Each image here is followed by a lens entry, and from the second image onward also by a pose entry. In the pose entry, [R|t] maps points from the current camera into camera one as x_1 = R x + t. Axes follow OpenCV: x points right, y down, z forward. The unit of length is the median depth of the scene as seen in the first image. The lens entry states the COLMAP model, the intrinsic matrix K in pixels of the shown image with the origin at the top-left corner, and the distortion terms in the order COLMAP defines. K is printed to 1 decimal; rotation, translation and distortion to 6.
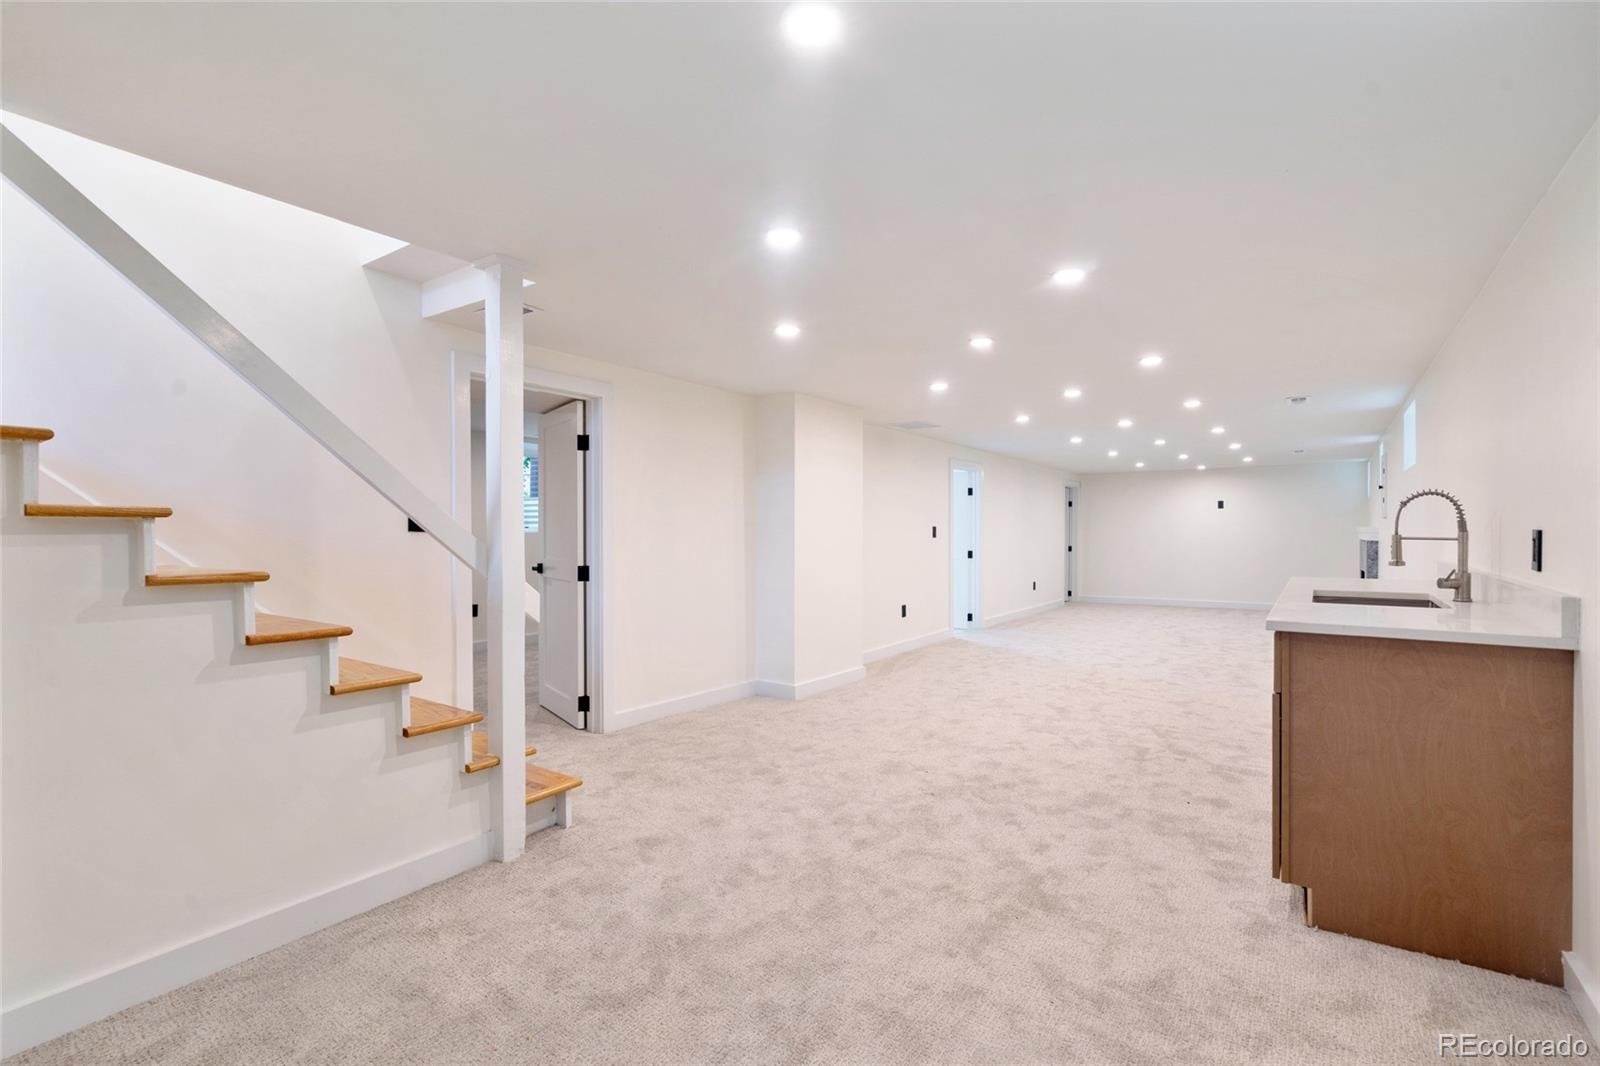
lens RADIAL K [[720.0, 0, 804.7], [0, 720.0, 534.7], [0, 0, 1]] dist [-0.005596, 0.001313]
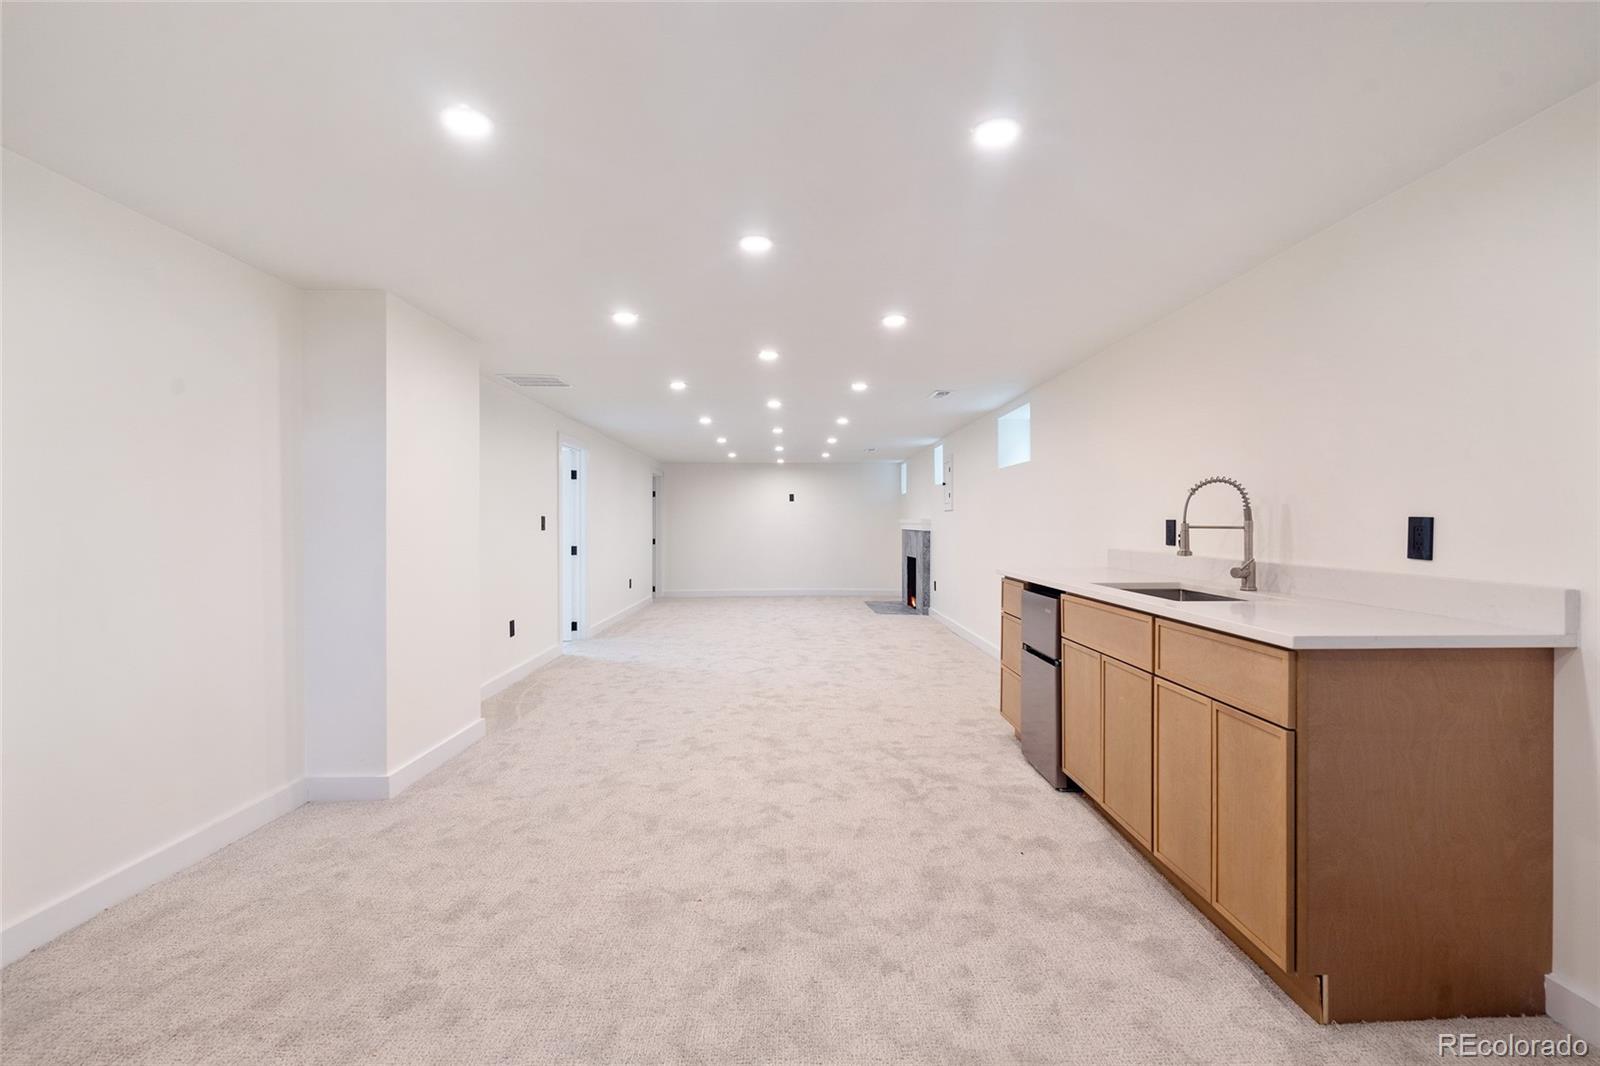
lens RADIAL K [[720.0, 0, 800.3], [0, 720.0, 528.7], [0, 0, 1]] dist [-0.005596, 0.001313]
pose [[0.803308, -0.003509, 0.595553, -0.129788], [0.002758, 0.999994, 0.002171, 0.002809], [-0.595557, -0.000102, 0.803313, 0.428083]]
